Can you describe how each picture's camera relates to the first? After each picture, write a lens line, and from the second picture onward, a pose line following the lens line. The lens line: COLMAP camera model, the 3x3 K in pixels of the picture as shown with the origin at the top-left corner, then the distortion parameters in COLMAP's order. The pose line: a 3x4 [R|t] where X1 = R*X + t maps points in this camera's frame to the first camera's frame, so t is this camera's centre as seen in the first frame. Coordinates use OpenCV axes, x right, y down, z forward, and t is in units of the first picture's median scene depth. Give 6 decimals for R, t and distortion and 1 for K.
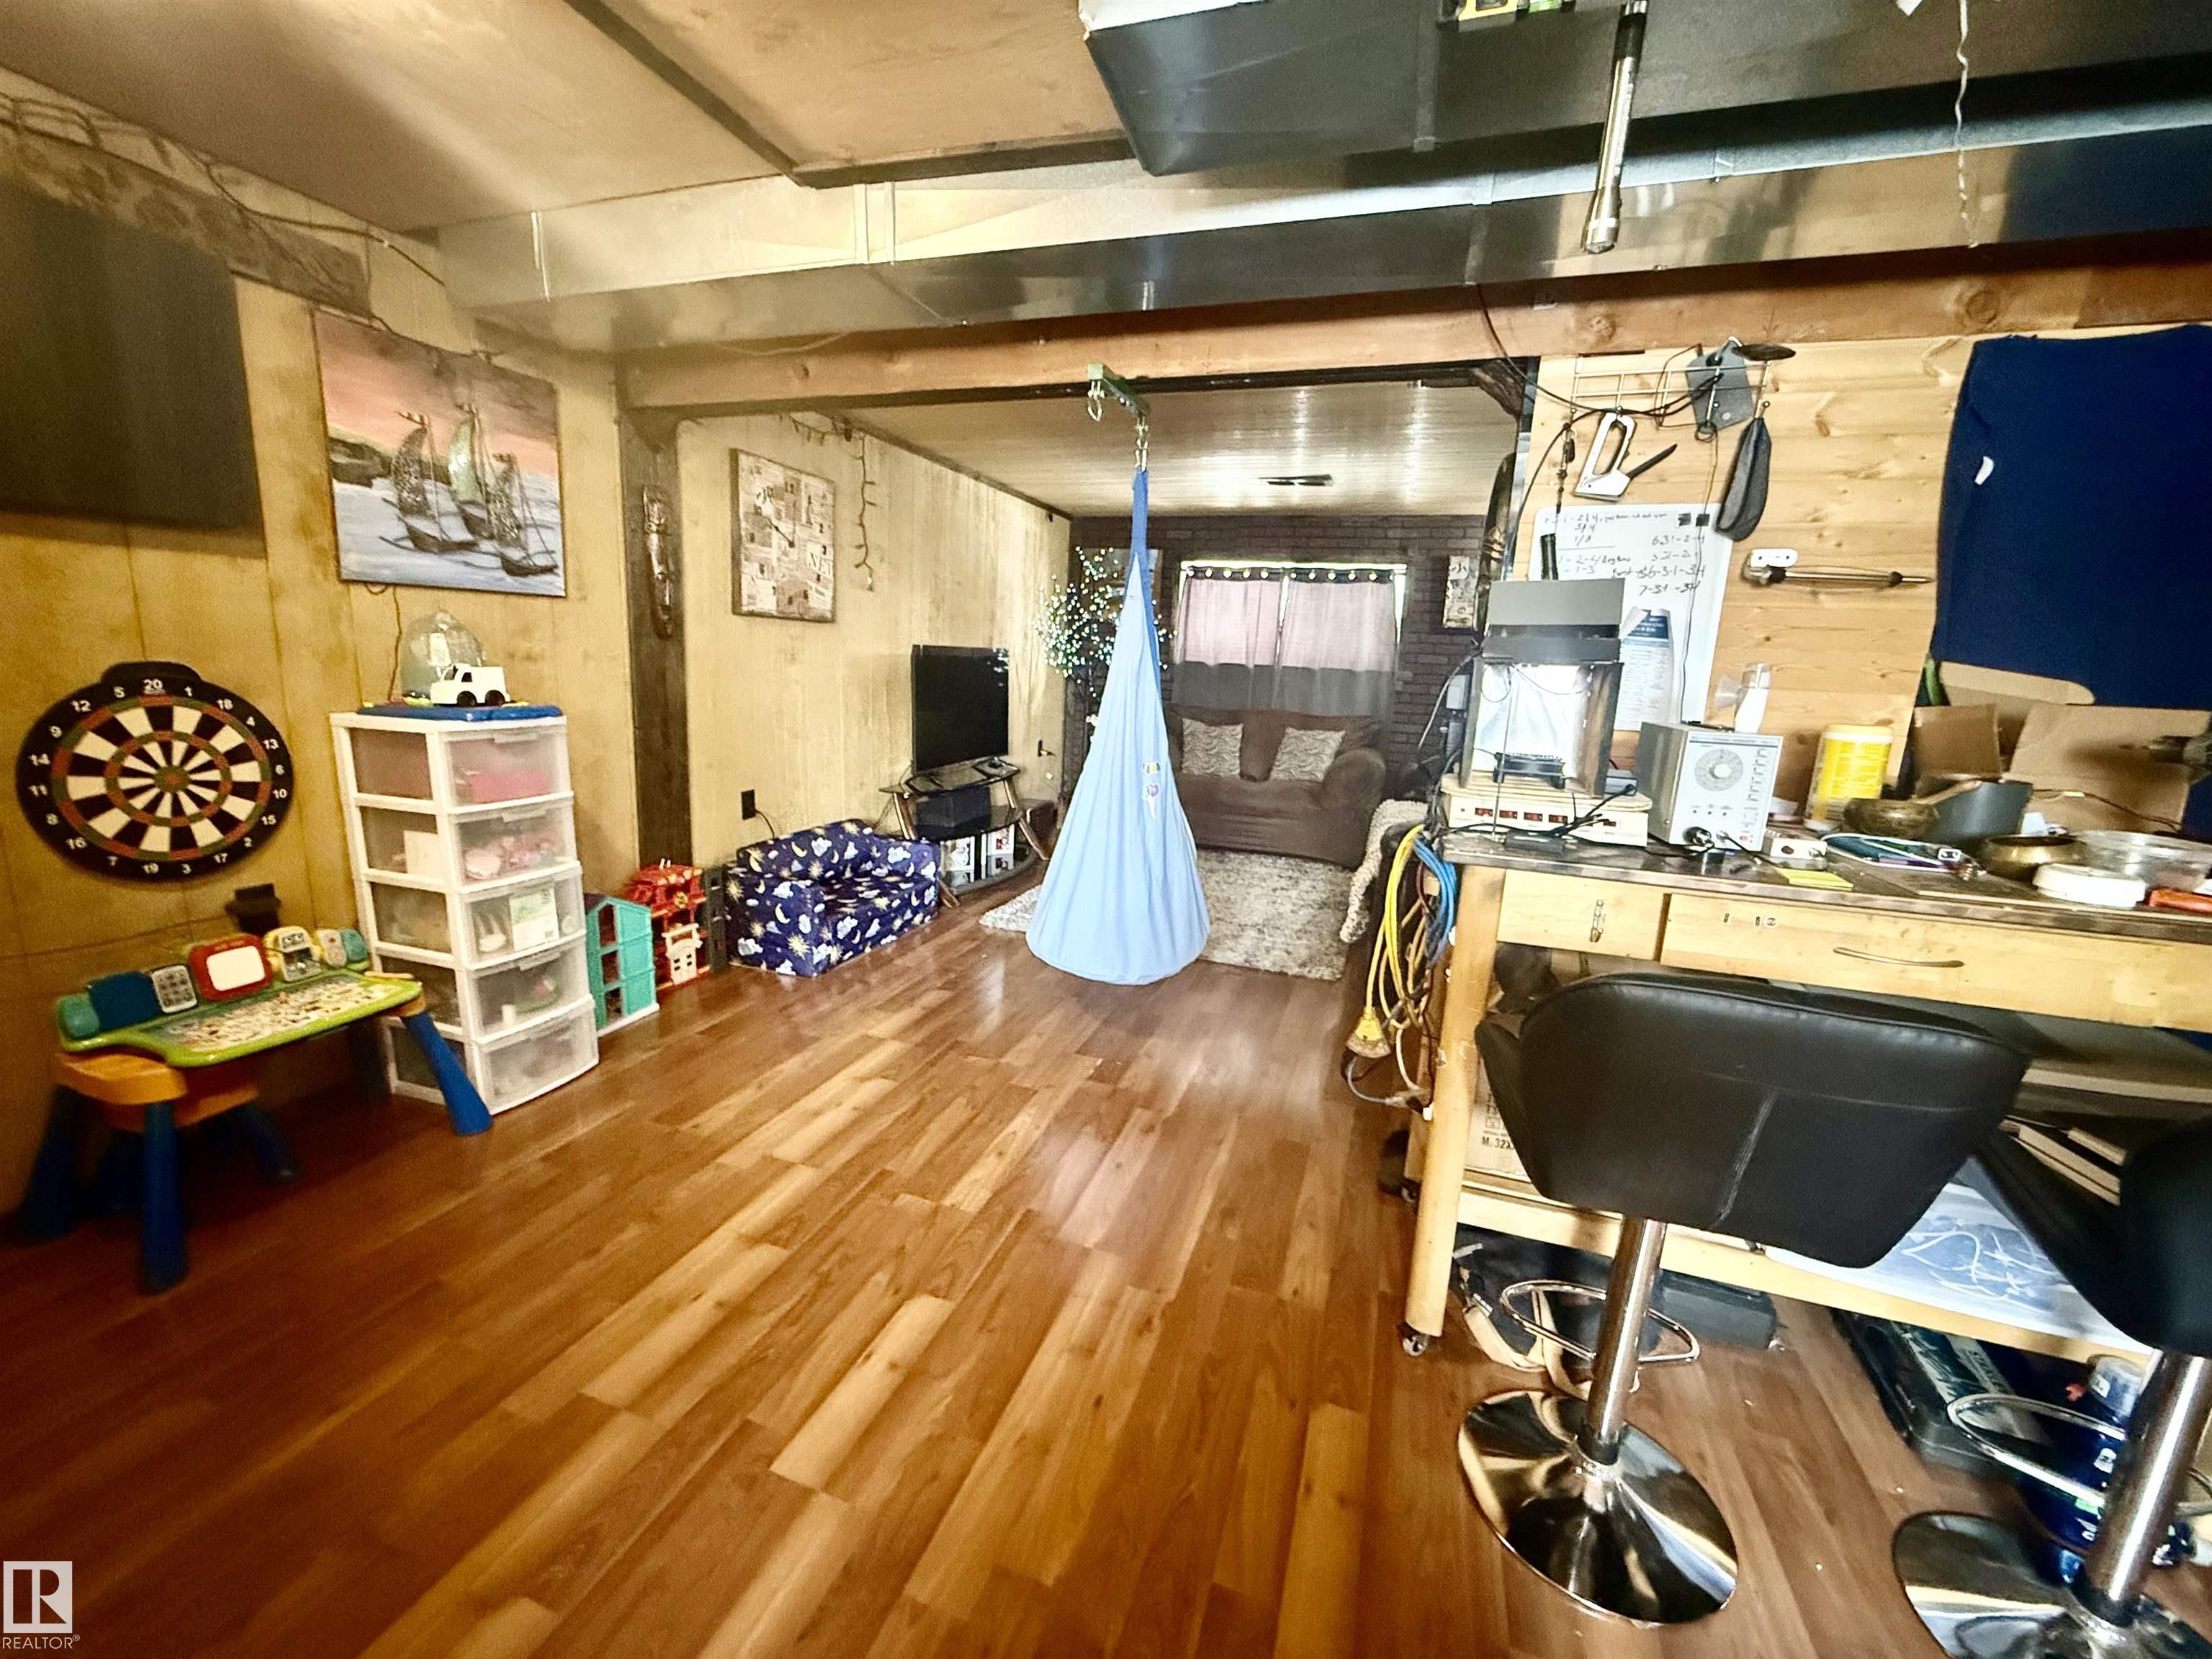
lens RADIAL K [[877.4, 0, 1112.3], [0, 877.4, 827.9], [0, 0, 1]] dist [-0.000212, 0.000004]
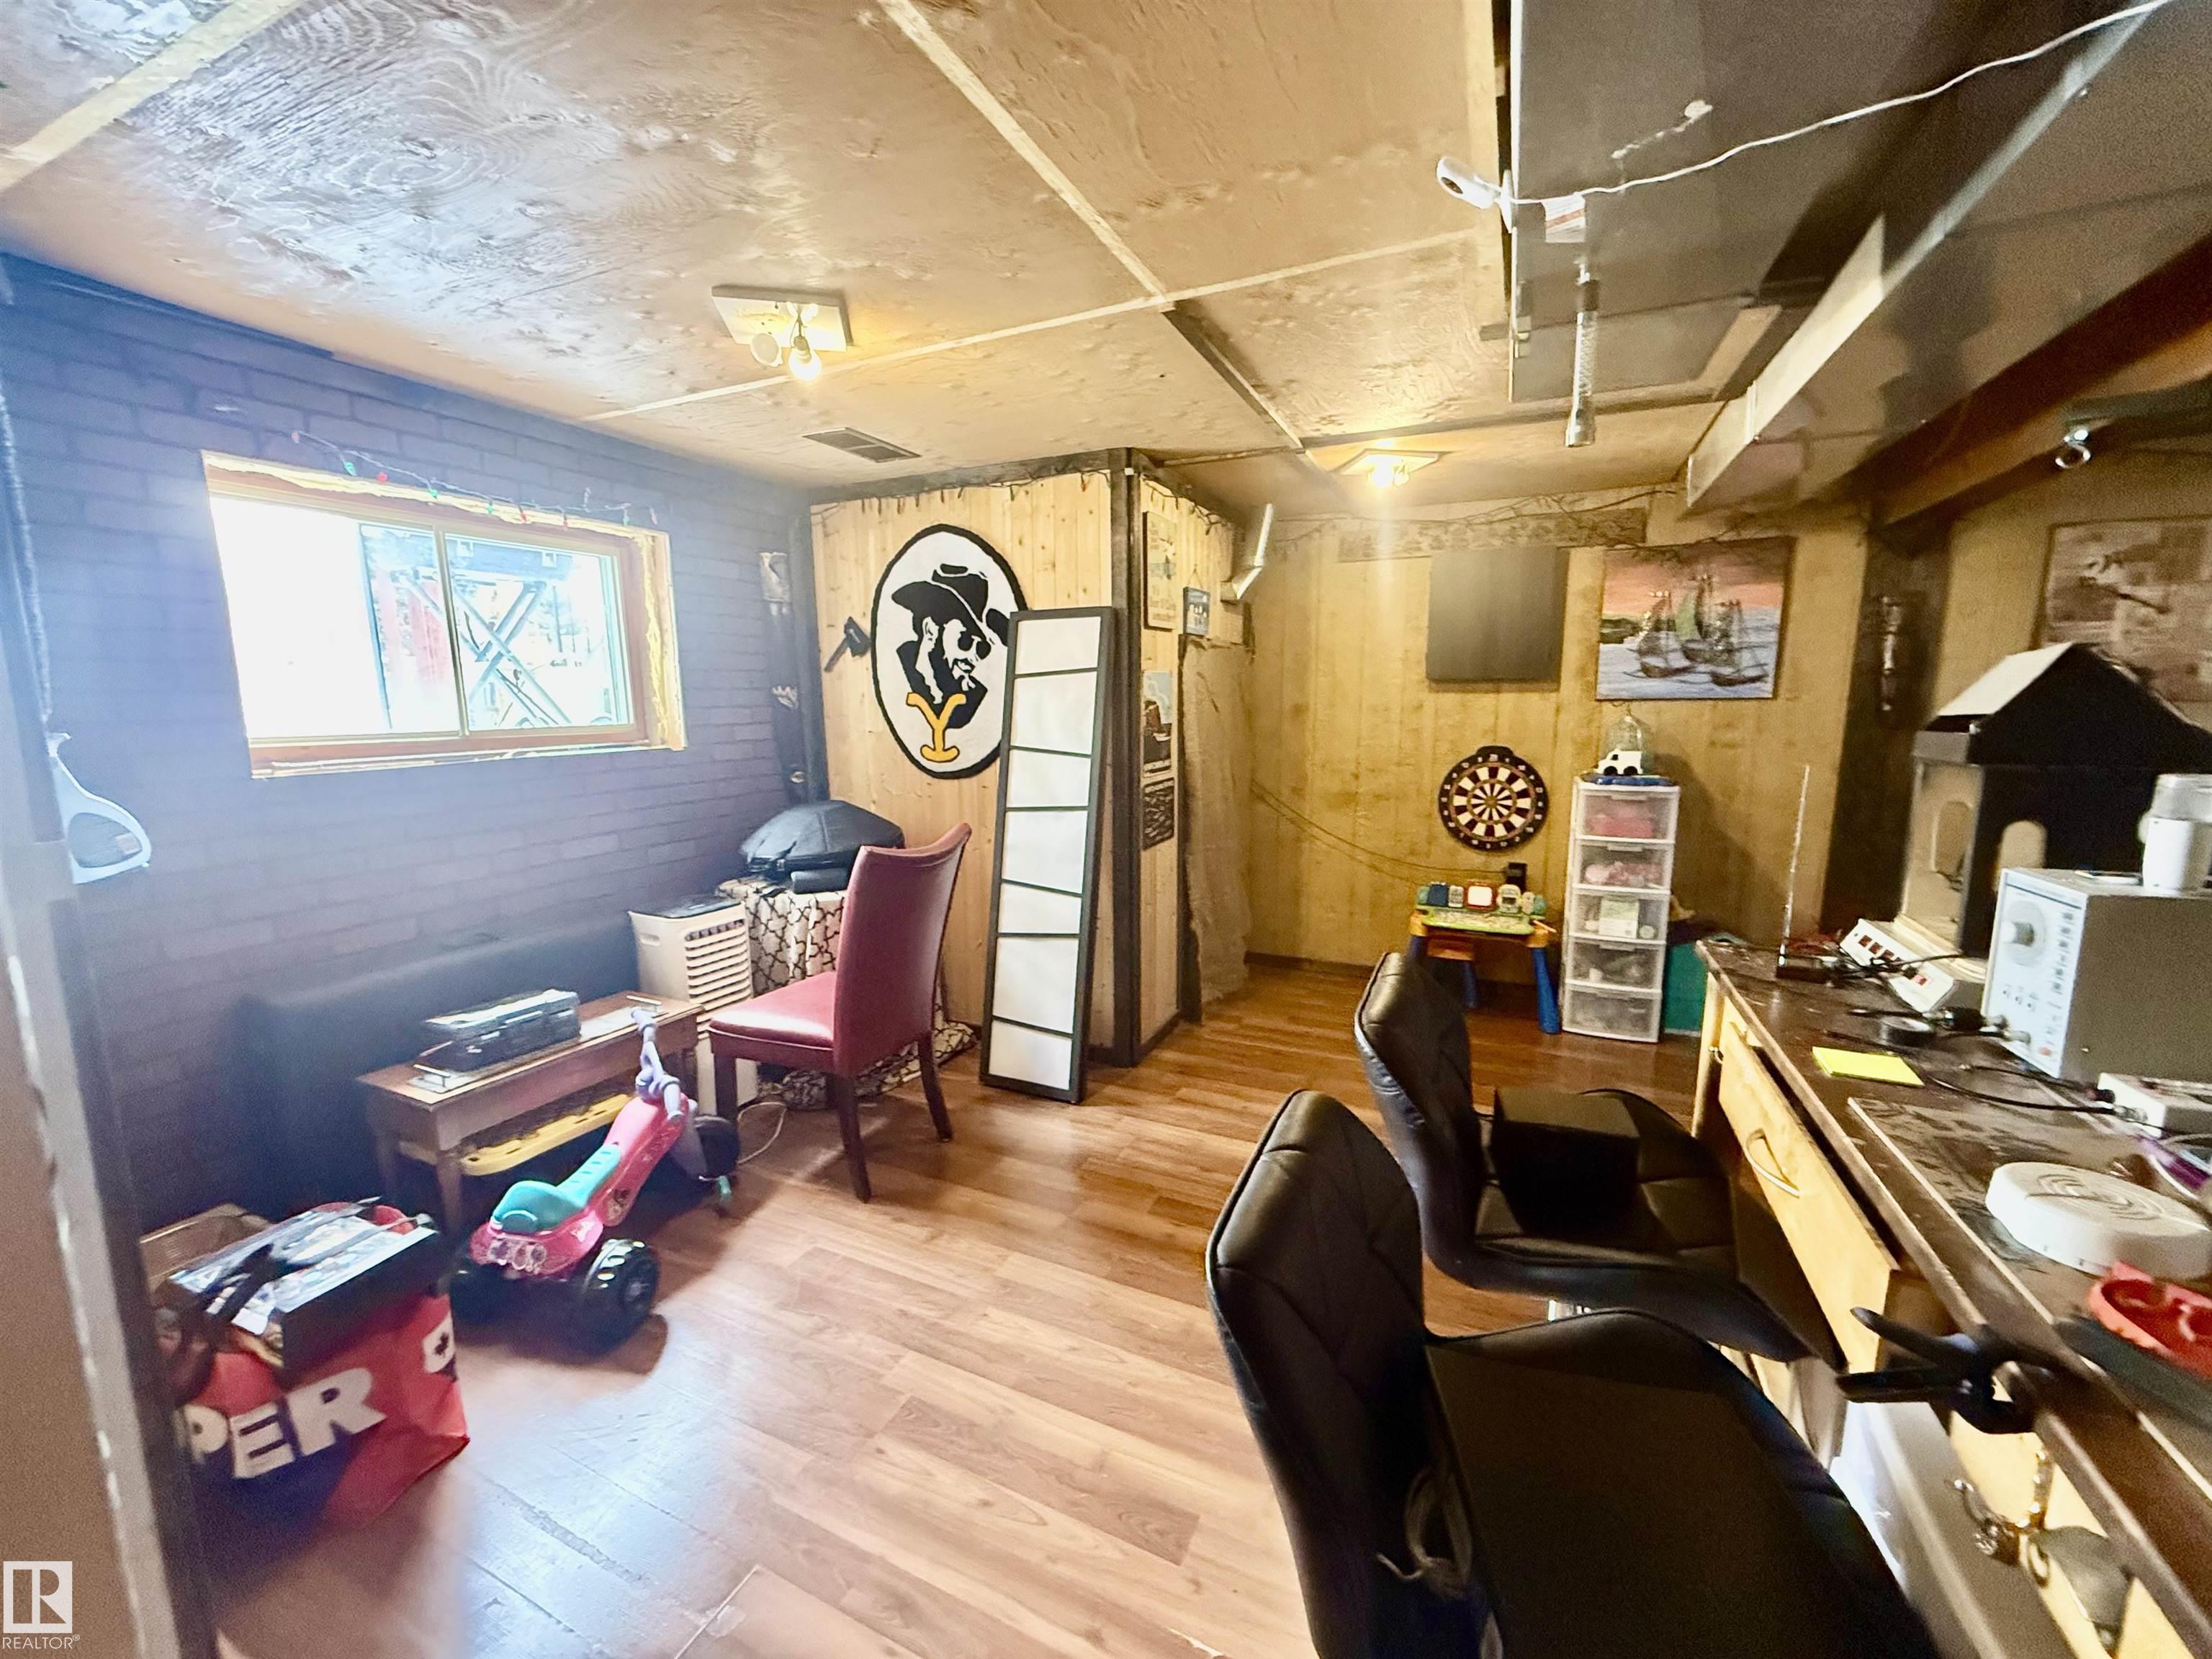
lens RADIAL K [[877.4, 0, 1104.2], [0, 877.4, 828.6], [0, 0, 1]] dist [-0.000212, 0.000004]
pose [[-0.107443, 0.102449, -0.988919, 0.944348], [-0.192052, 0.973804, 0.121749, -0.062222], [0.975486, 0.203005, -0.084953, 0.260622]]
